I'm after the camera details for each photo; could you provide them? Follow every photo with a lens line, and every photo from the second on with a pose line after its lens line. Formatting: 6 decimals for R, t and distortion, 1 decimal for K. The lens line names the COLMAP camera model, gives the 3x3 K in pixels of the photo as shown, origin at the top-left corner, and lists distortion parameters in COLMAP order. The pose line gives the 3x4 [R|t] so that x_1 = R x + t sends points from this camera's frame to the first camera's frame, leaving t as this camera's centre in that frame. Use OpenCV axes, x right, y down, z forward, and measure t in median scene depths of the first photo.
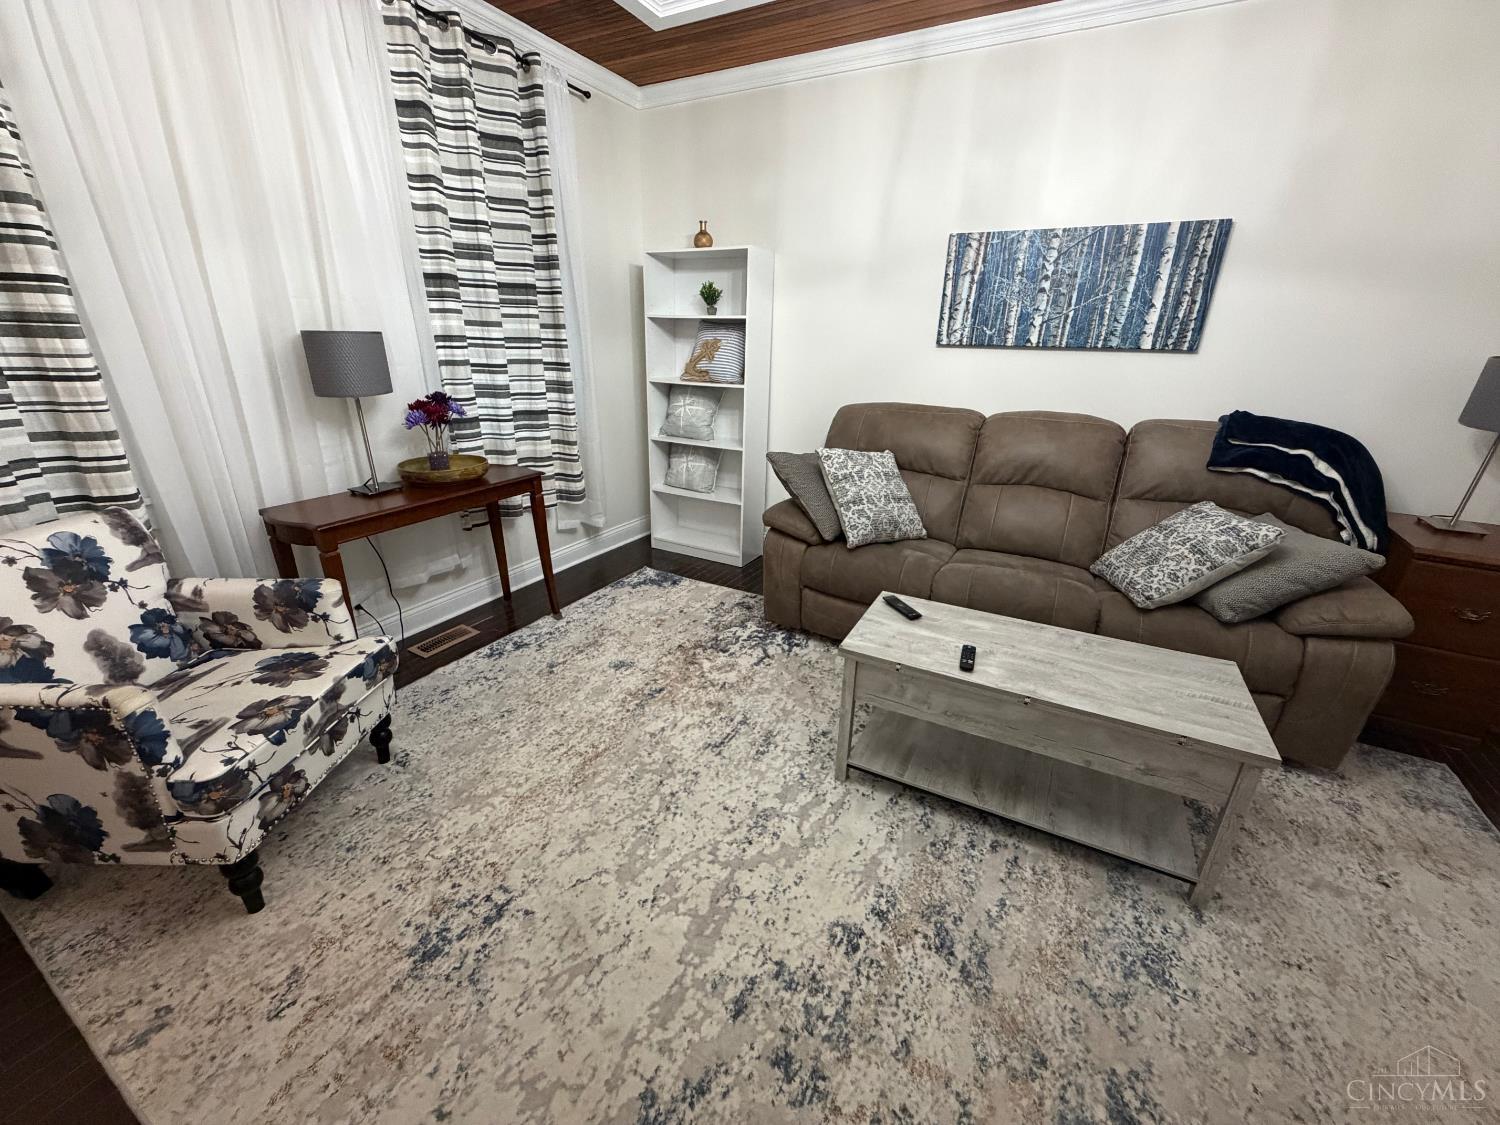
lens RADIAL K [[599.5, 0, 746.3], [0, 599.5, 577.2], [0, 0, 1]] dist [0.002019, -0.000050]
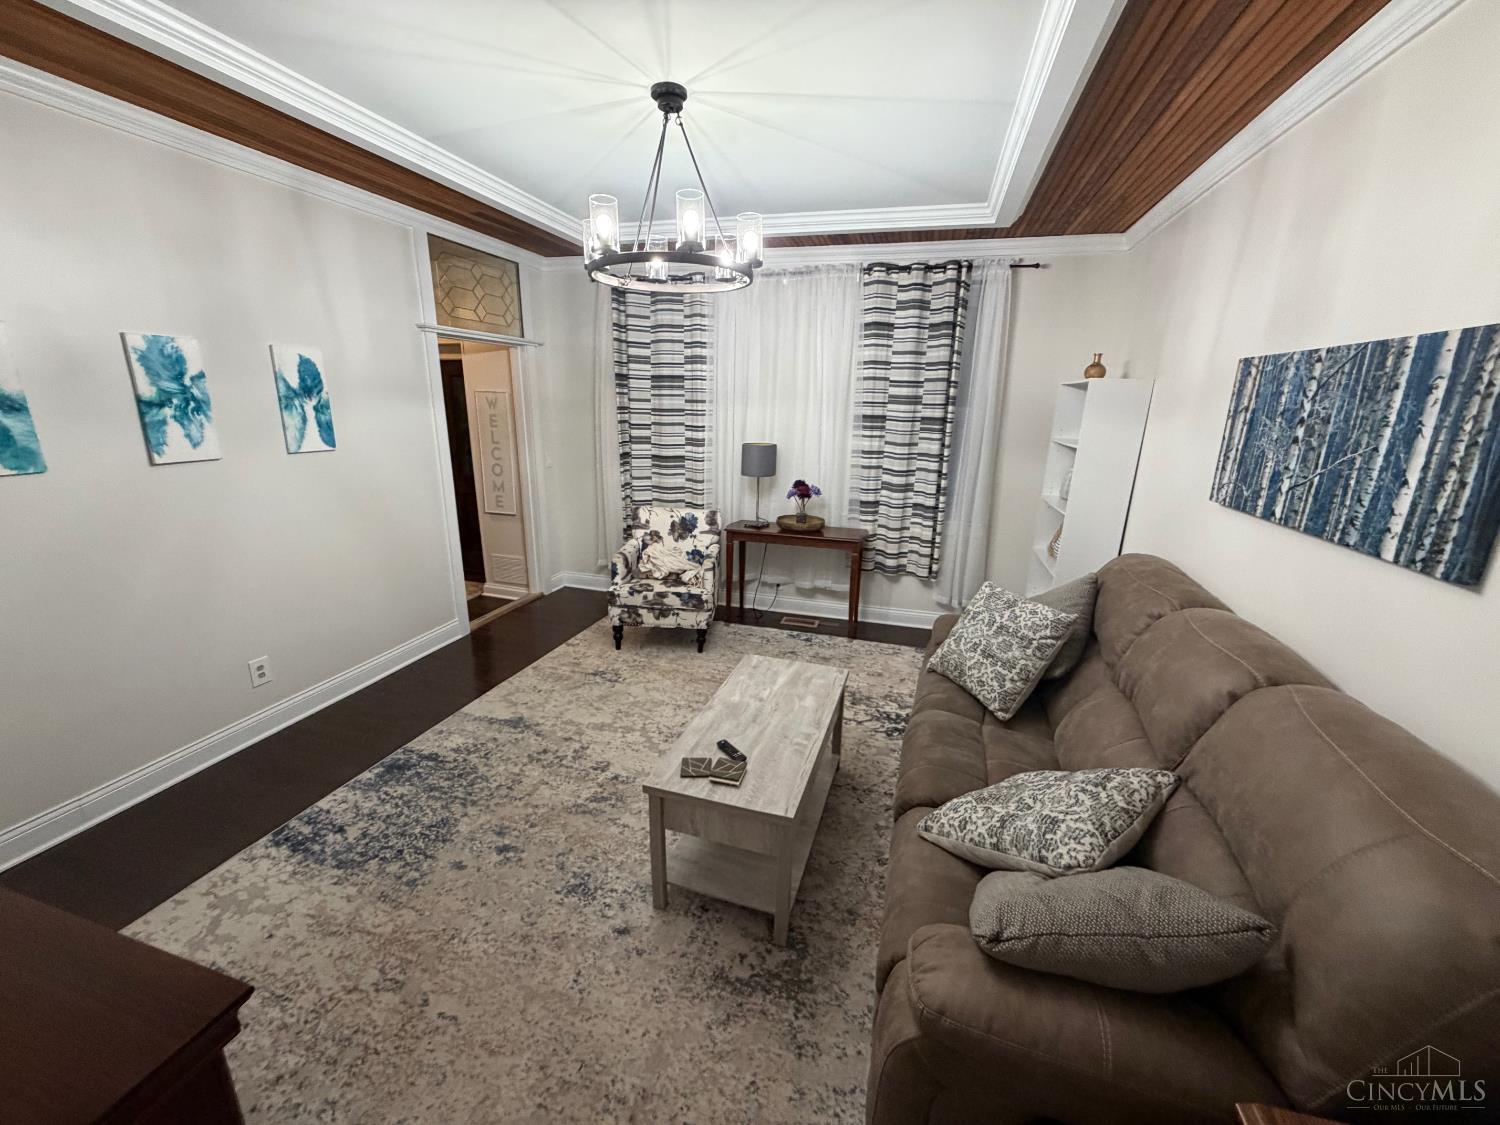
lens RADIAL K [[597.4, 0, 747.2], [0, 597.4, 562.2], [0, 0, 1]] dist [0.000215, -0.000109]
pose [[0.201326, 0.238860, -0.949954, 1.048505], [-0.371813, 0.915864, 0.151489, -0.255986], [0.906214, 0.322706, 0.273199, 0.371642]]
